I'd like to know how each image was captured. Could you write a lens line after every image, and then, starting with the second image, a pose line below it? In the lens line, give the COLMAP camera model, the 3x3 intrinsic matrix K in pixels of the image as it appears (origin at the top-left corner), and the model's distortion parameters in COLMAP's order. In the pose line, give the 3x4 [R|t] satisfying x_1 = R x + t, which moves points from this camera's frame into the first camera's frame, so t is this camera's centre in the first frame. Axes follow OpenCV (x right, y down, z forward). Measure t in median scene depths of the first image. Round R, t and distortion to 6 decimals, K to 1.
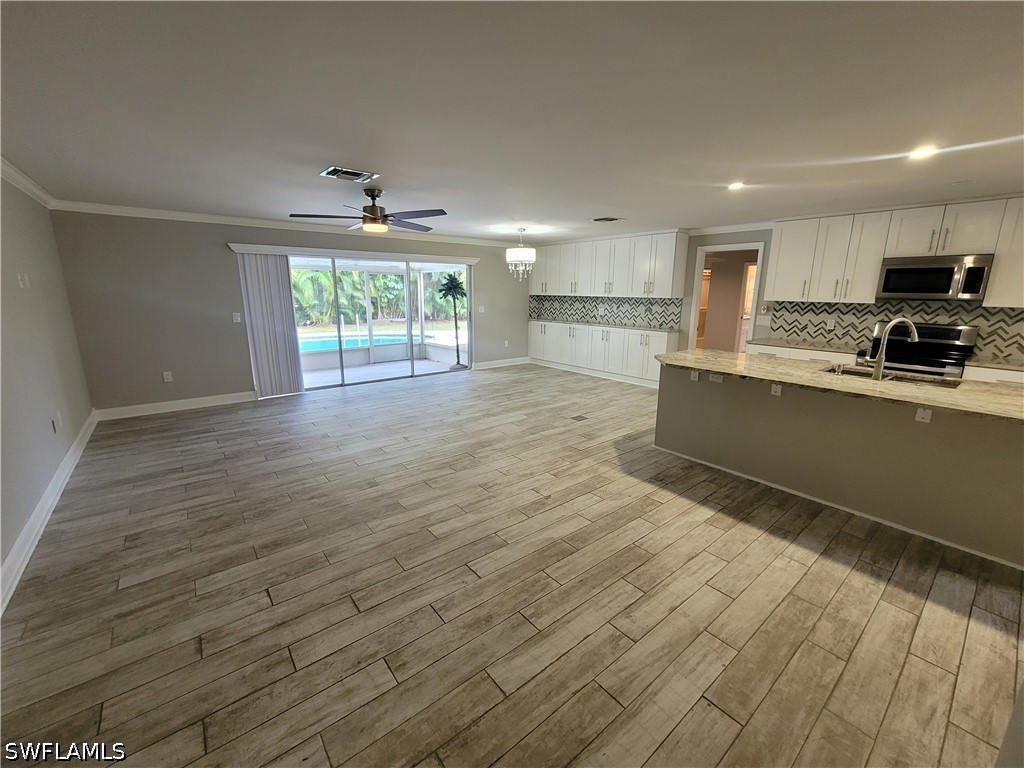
lens RADIAL K [[418.5, 0, 514.1], [0, 418.5, 382.1], [0, 0, 1]] dist [-0.009501, 0.001584]
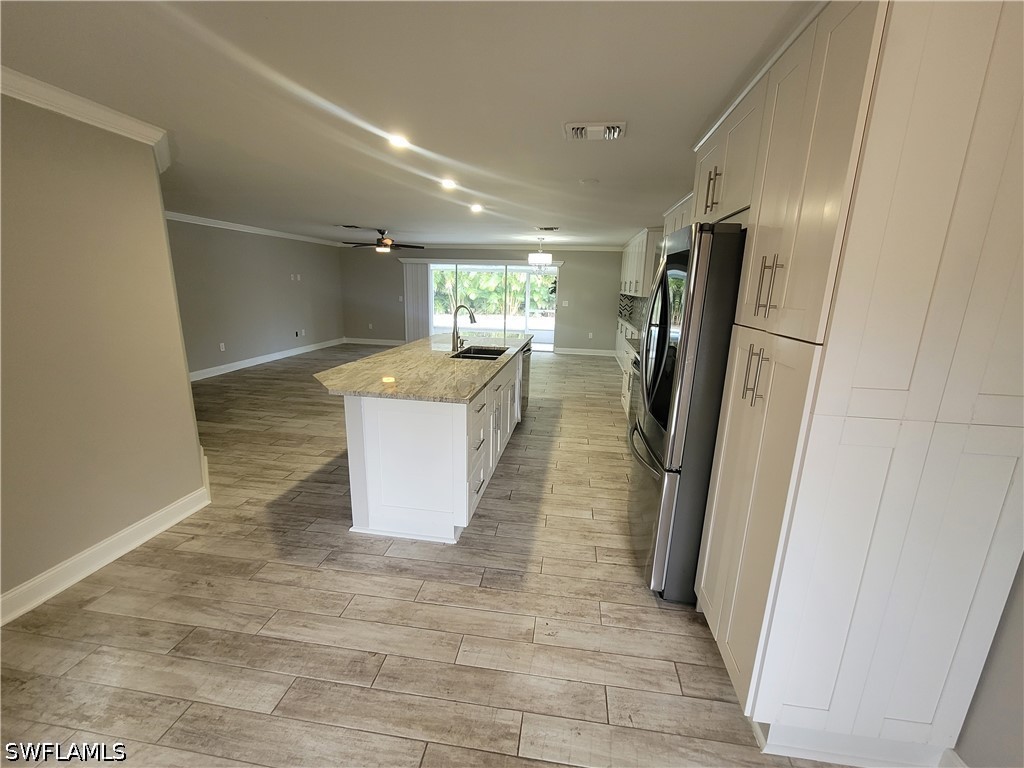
lens RADIAL K [[418.5, 0, 515.9], [0, 418.5, 382.5], [0, 0, 1]] dist [-0.009501, 0.001584]
pose [[0.682838, 0.179156, -0.708262, 1.382635], [-0.180273, 0.980807, 0.074295, -0.029201], [0.707978, 0.076949, 0.702029, 0.140041]]
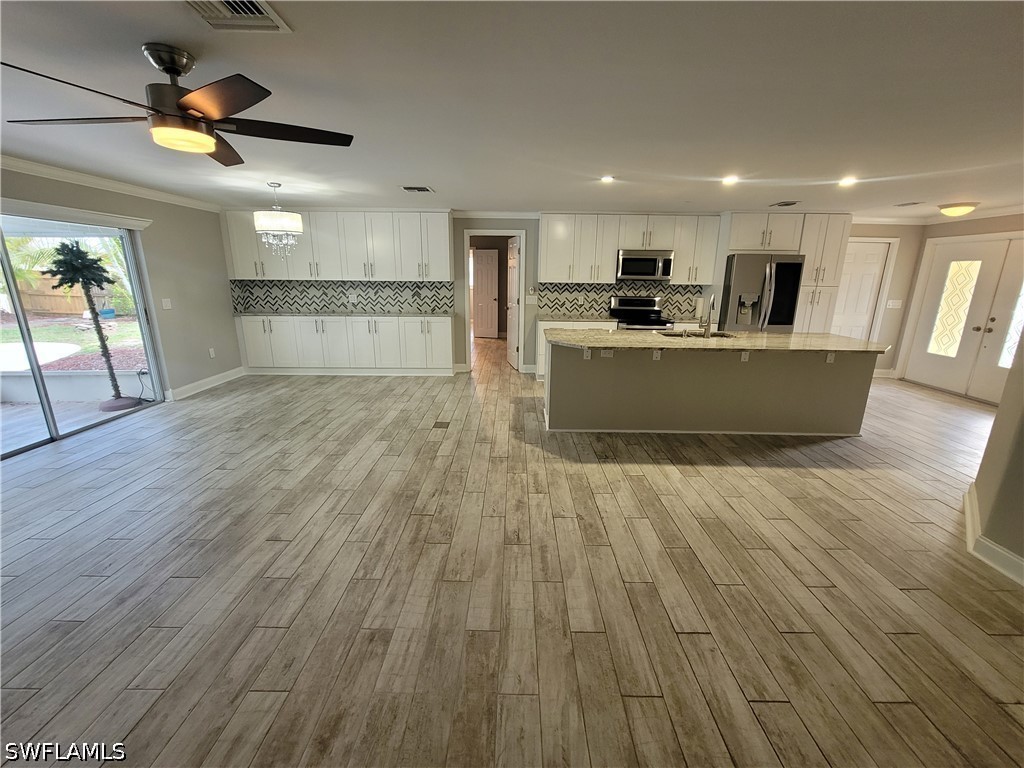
lens RADIAL K [[418.5, 0, 513.4], [0, 418.5, 383.4], [0, 0, 1]] dist [-0.009501, 0.001584]
pose [[0.636181, -0.195746, 0.746296, -0.454281], [0.161465, 0.979640, 0.119310, -0.091922], [-0.754455, 0.044598, 0.654835, 0.398114]]
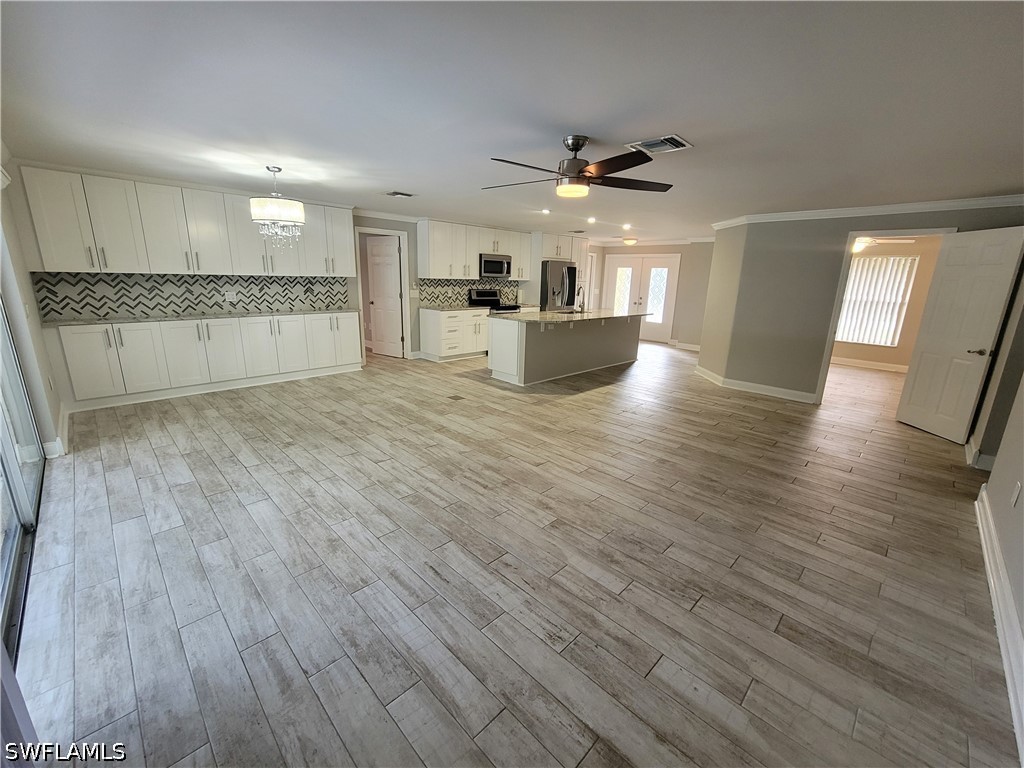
lens RADIAL K [[418.5, 0, 511.6], [0, 418.5, 383.9], [0, 0, 1]] dist [-0.009501, 0.001584]
pose [[-0.100558, -0.259942, 0.960374, -1.022047], [0.186717, 0.943186, 0.274841, -0.248276], [-0.977254, 0.206955, -0.046309, 1.108941]]
